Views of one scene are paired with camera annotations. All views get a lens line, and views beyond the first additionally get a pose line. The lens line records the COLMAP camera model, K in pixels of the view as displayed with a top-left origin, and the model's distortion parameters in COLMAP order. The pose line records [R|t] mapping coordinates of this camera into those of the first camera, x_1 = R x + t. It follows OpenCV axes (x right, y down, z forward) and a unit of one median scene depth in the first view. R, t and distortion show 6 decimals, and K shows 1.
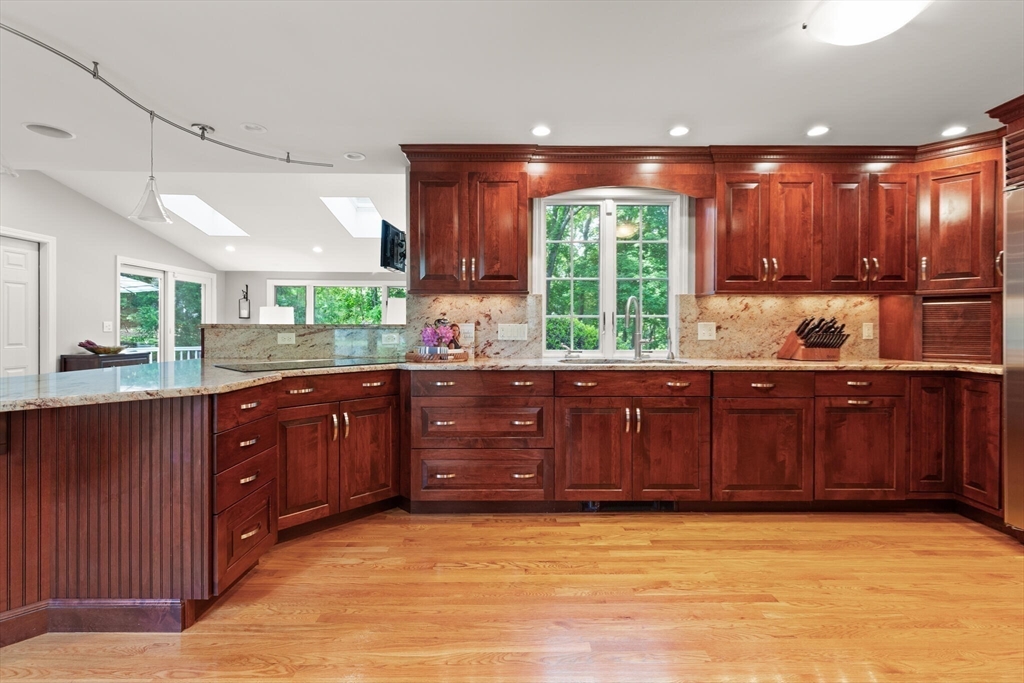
lens RADIAL K [[475.2, 0, 514.3], [0, 475.2, 331.2], [0, 0, 1]] dist [0.012595, -0.000143]
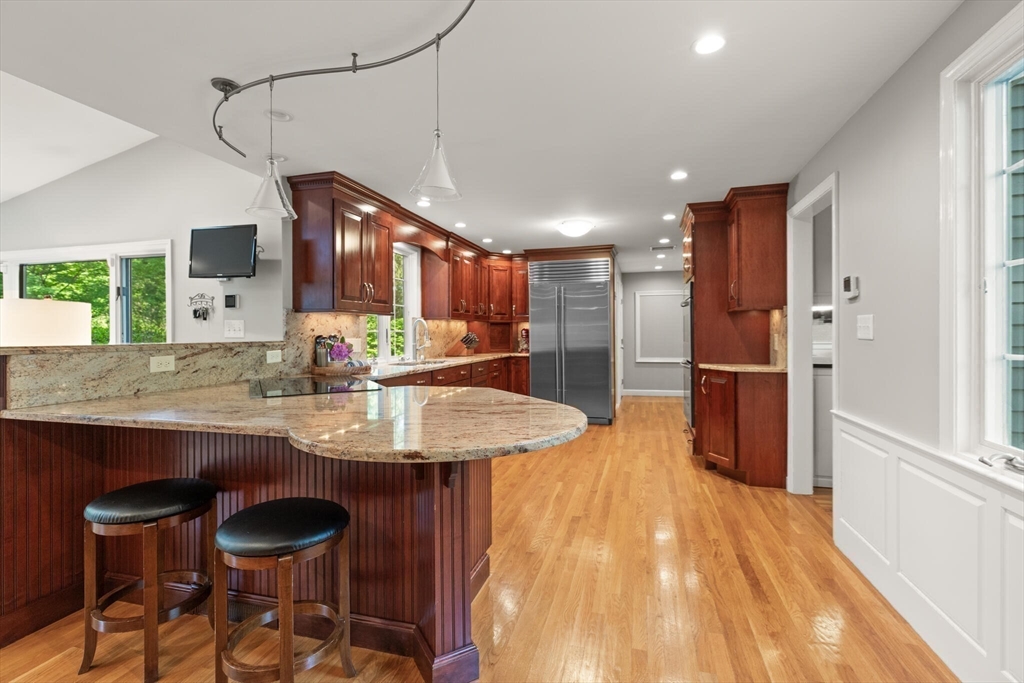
lens RADIAL K [[475.2, 0, 514.3], [0, 475.2, 331.2], [0, 0, 1]] dist [0.012595, -0.000143]
pose [[0.263202, 0.000280, 0.964741, -1.265405], [0.010767, 0.999937, -0.003227, -0.031108], [-0.964681, 0.011237, 0.263183, 0.368591]]
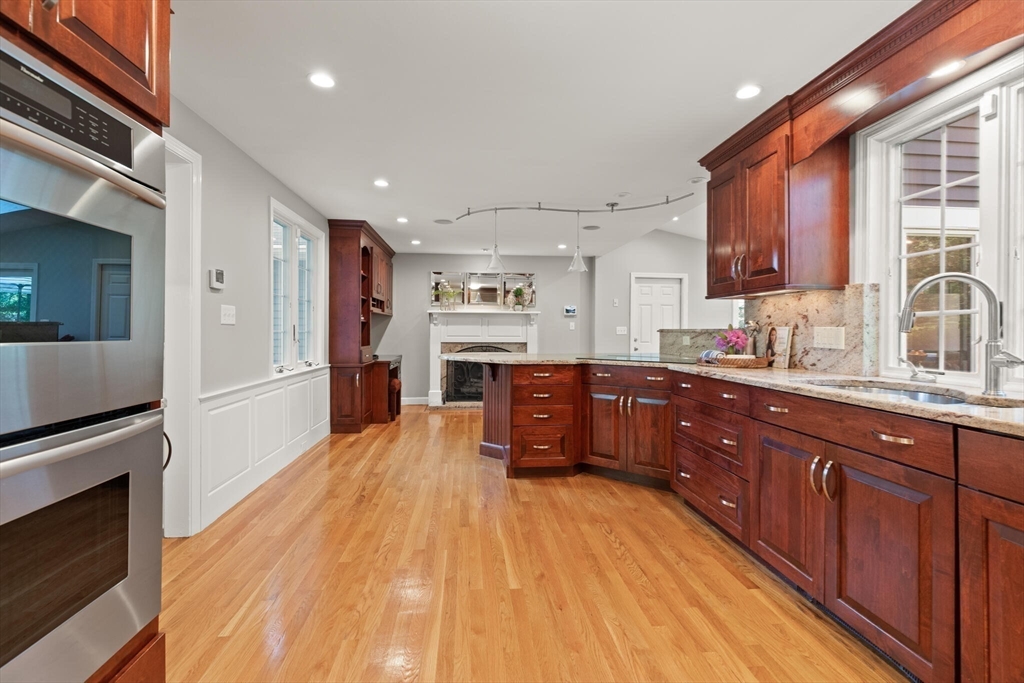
lens RADIAL K [[453.1, 0, 514.3], [0, 453.1, 333.6], [0, 0, 1]] dist [0.000079, -0.000135]
pose [[0.105028, 0.004397, -0.994460, 0.799069], [-0.012385, 0.999918, 0.003113, -0.000959], [0.994392, 0.011990, 0.105074, 0.525344]]
